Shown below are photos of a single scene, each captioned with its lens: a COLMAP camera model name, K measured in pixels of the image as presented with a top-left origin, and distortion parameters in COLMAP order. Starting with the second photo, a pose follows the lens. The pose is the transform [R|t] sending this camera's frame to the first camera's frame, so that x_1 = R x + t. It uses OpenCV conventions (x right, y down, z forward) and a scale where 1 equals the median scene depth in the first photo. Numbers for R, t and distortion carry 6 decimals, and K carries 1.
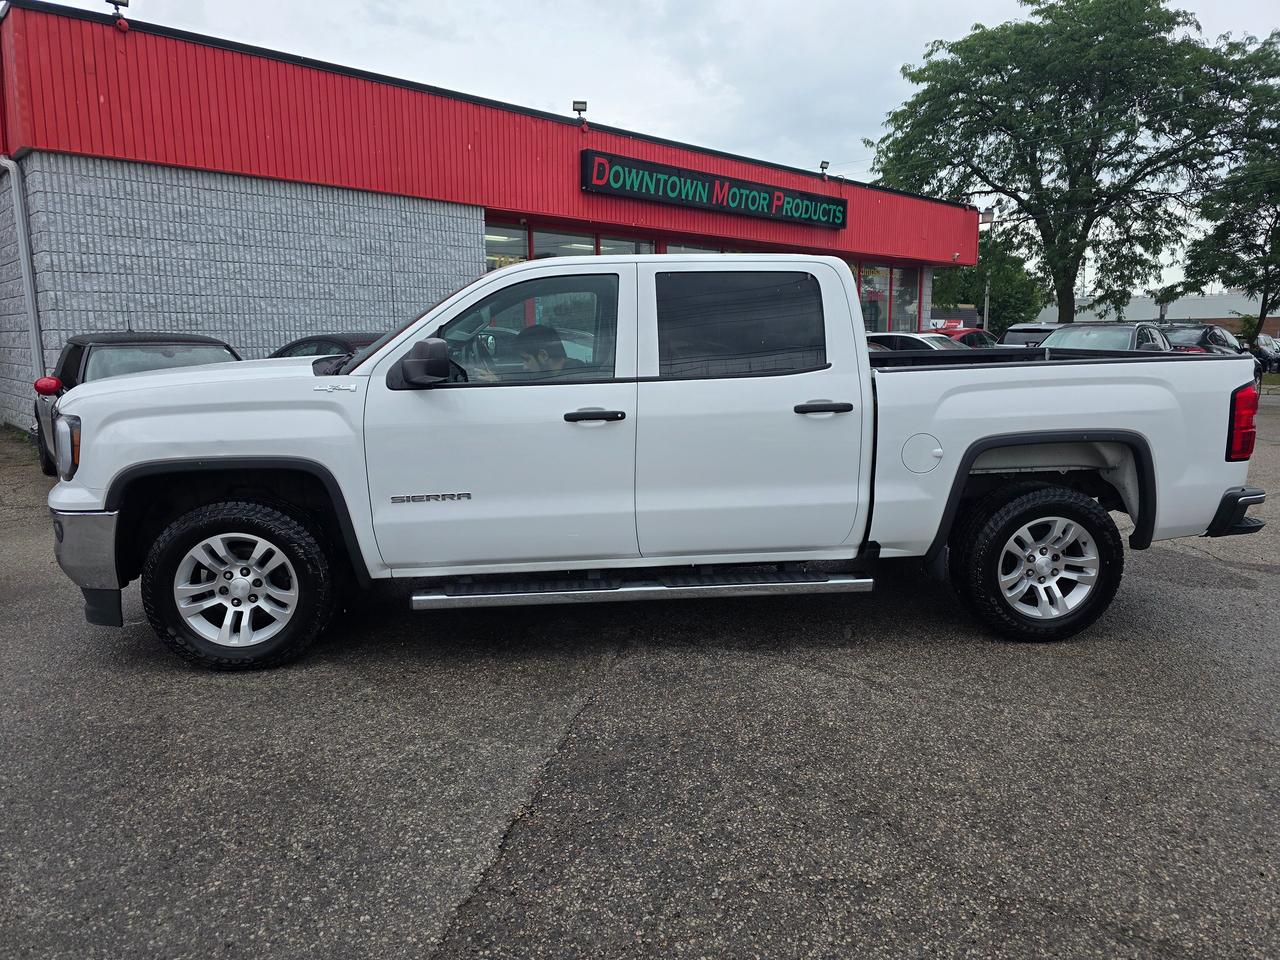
lens RADIAL K [[864.9, 0, 661.0], [0, 864.9, 480.1], [0, 0, 1]] dist [0.053710, -0.040377]
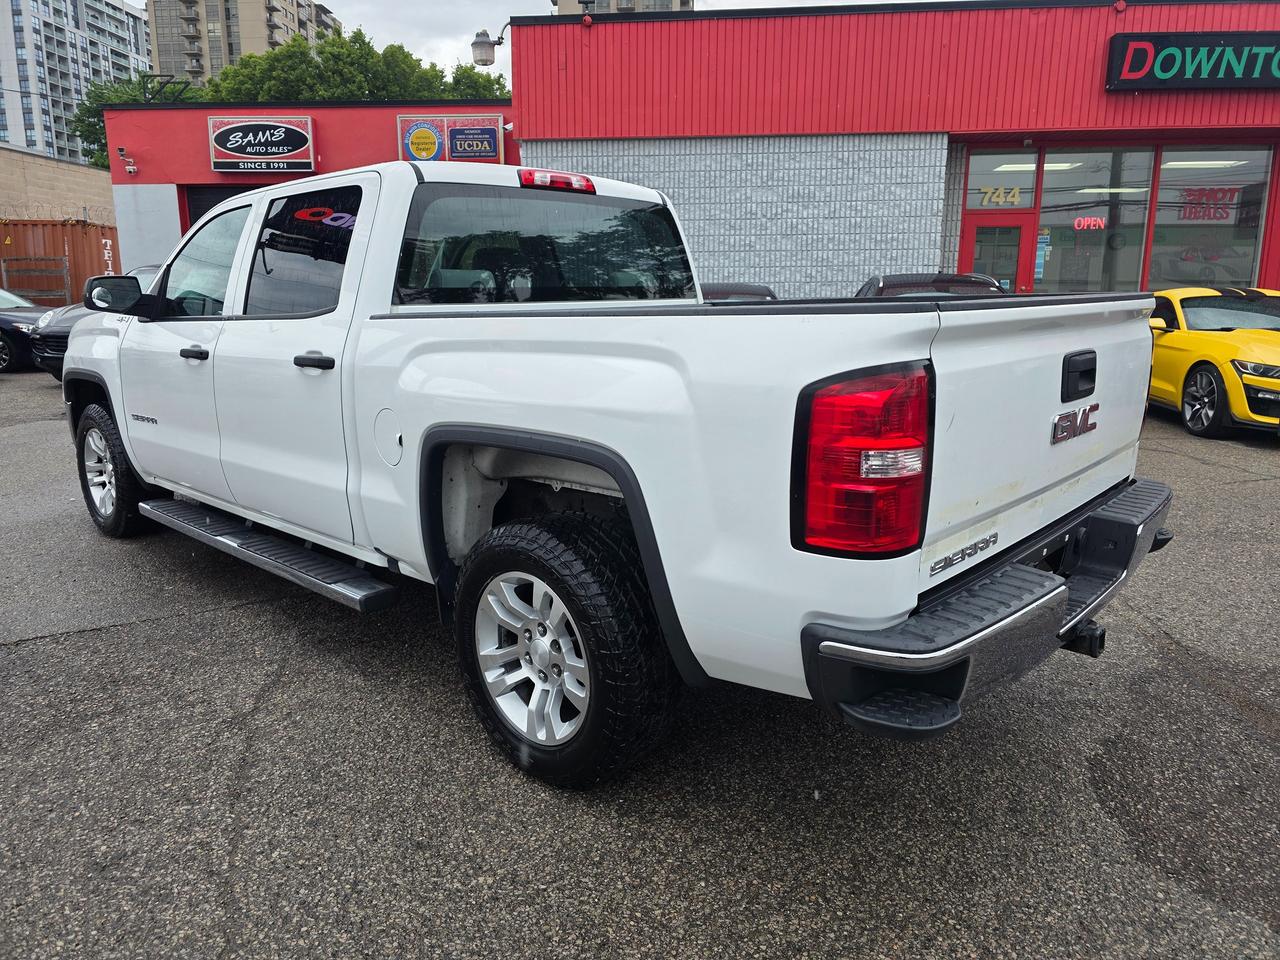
lens RADIAL K [[864.9, 0, 642.4], [0, 864.9, 479.6], [0, 0, 1]] dist [0.053710, -0.040377]
pose [[0.651709, 0.159056, -0.741604, 0.352040], [-0.123810, 0.986959, 0.102876, -0.034534], [0.748296, 0.024773, 0.662902, 0.254916]]
